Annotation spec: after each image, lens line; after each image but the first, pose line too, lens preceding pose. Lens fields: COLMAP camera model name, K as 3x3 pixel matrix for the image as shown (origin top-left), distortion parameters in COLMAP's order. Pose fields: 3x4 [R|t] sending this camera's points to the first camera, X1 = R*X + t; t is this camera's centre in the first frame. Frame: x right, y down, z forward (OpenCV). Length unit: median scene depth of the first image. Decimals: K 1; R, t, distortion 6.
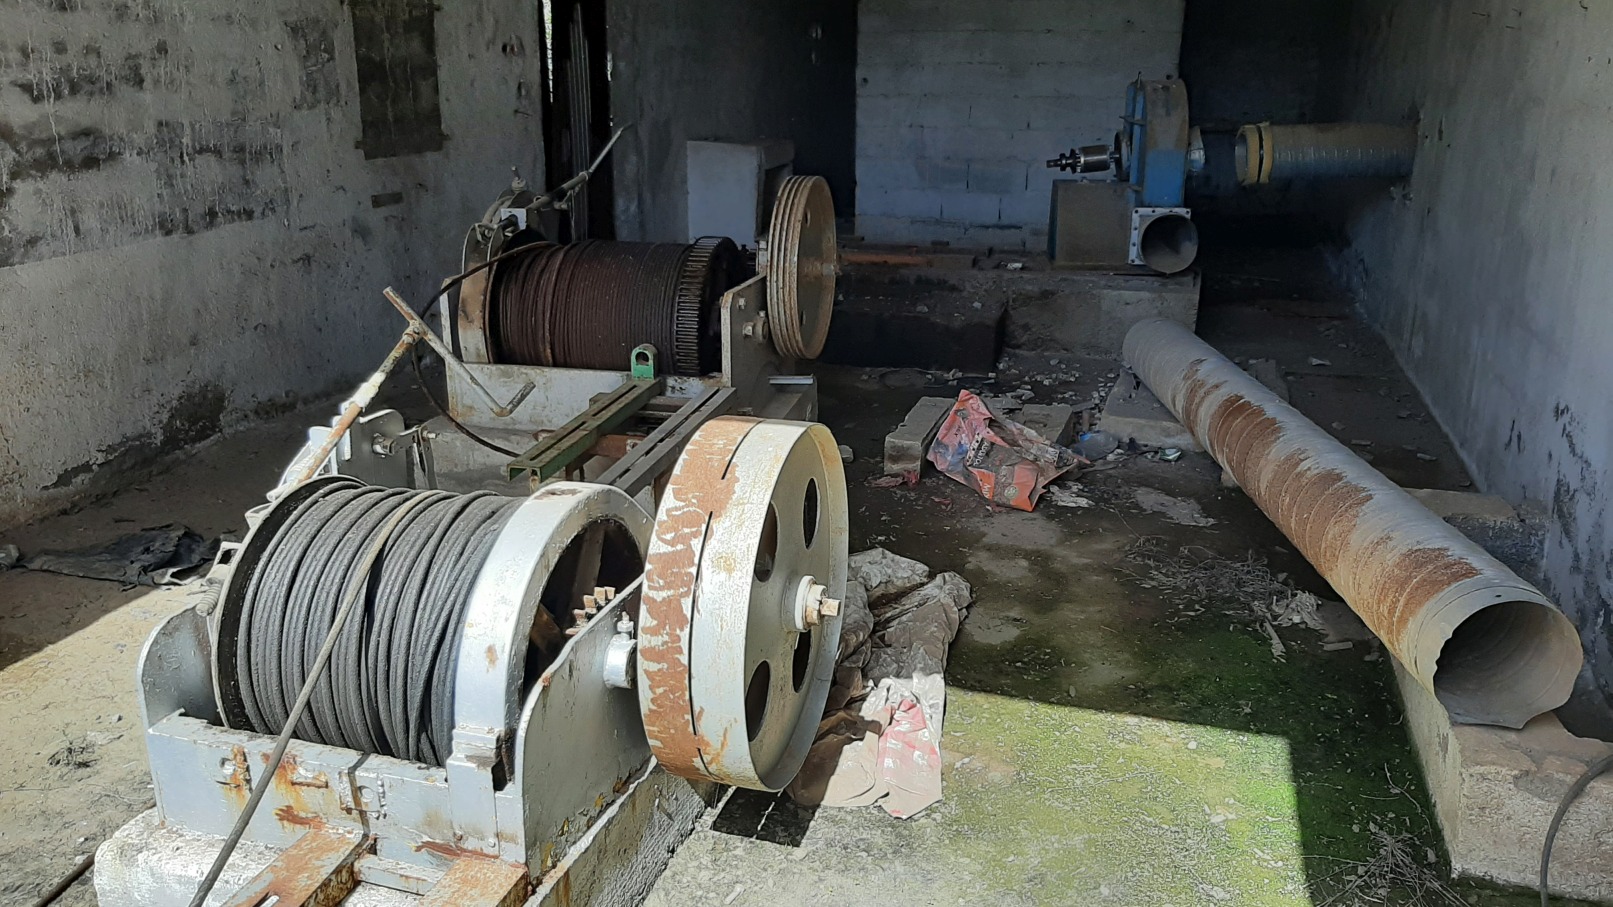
lens RADIAL K [[1278.6, 0, 806.5], [0, 1278.6, 453.5], [0, 0, 1]] dist [-0.001185, -0.062207]
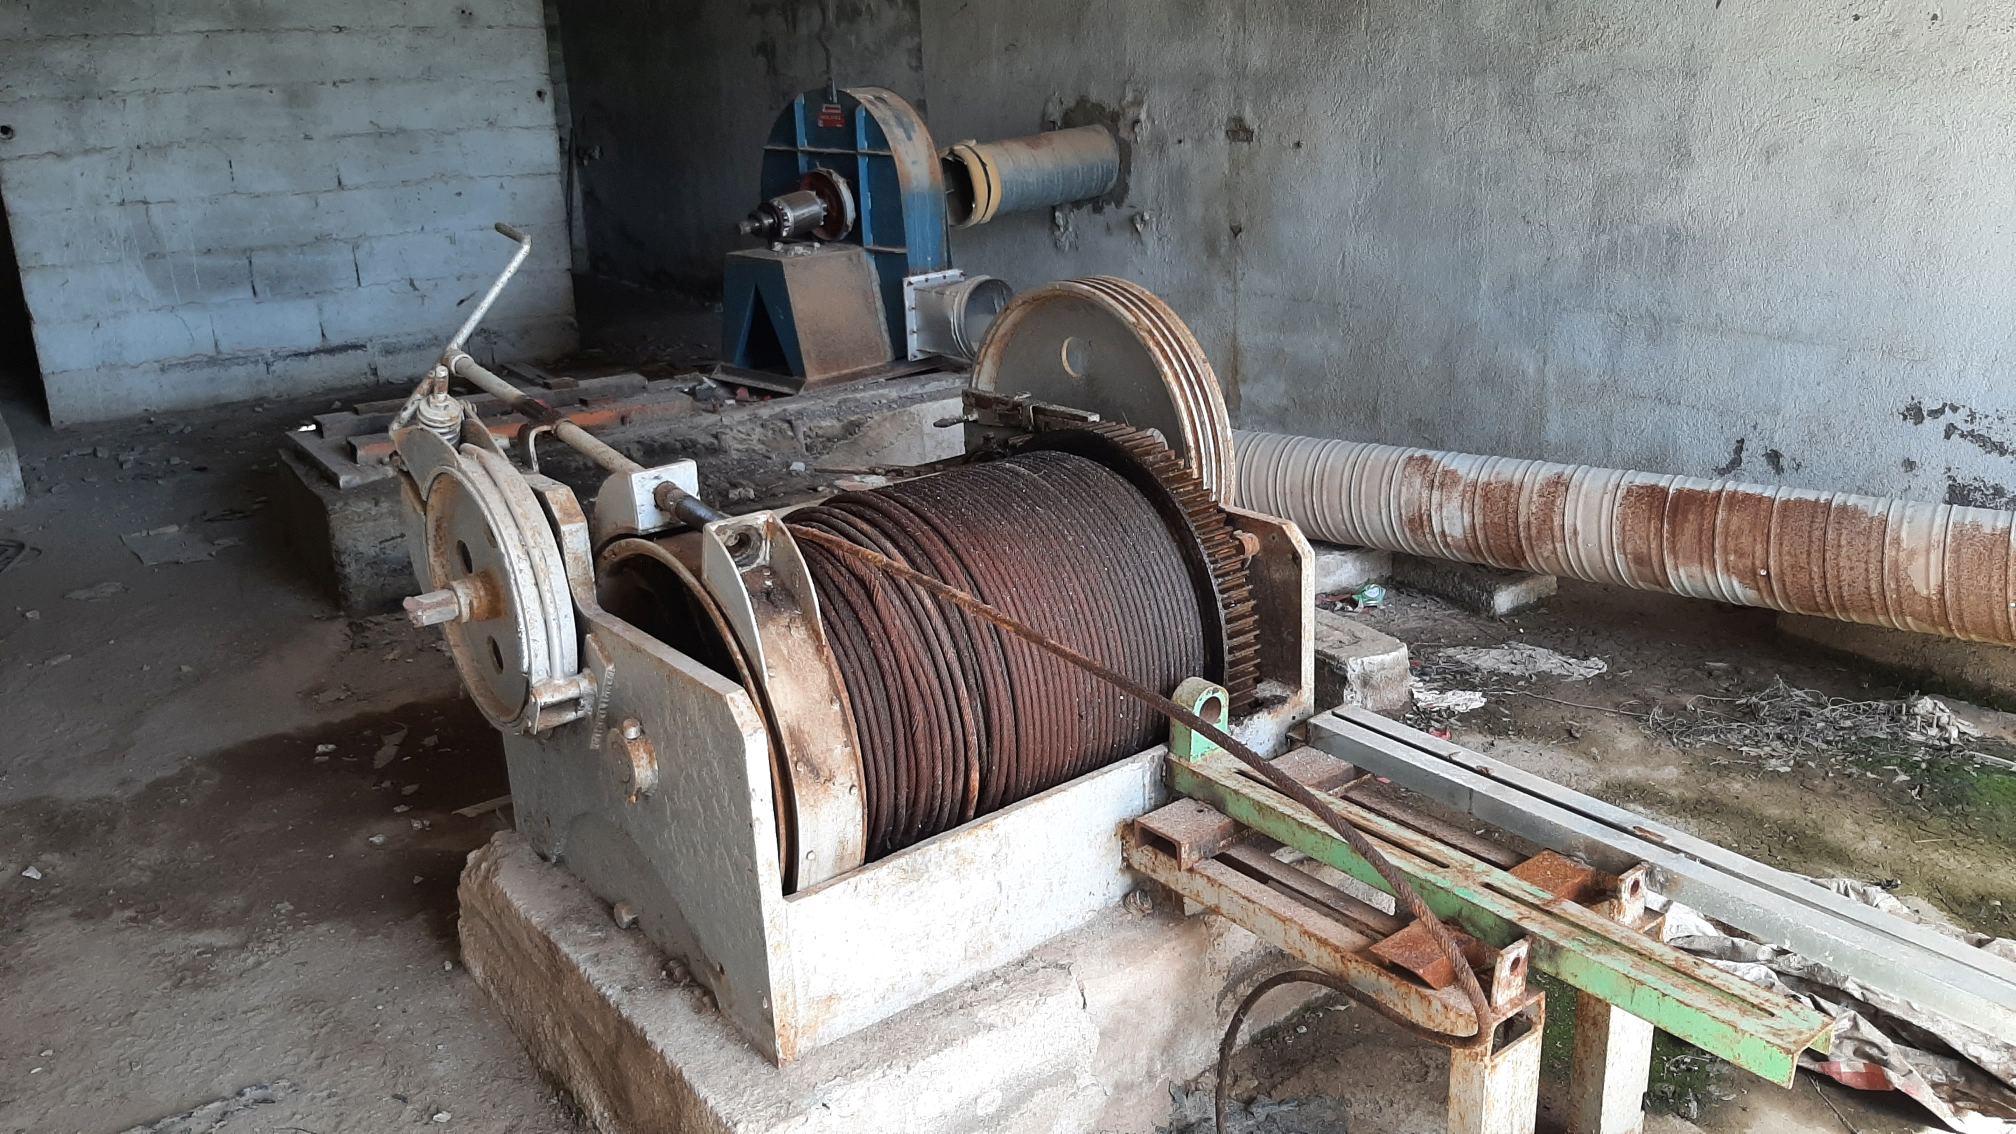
lens RADIAL K [[1598.1, 0, 1008.0], [0, 1598.1, 567.0], [0, 0, 1]] dist [-0.001185, -0.062207]
pose [[0.603533, -0.266301, 0.751553, -0.253363], [0.259528, 0.956859, 0.130634, -0.094041], [-0.753918, 0.116207, 0.646609, 0.276060]]
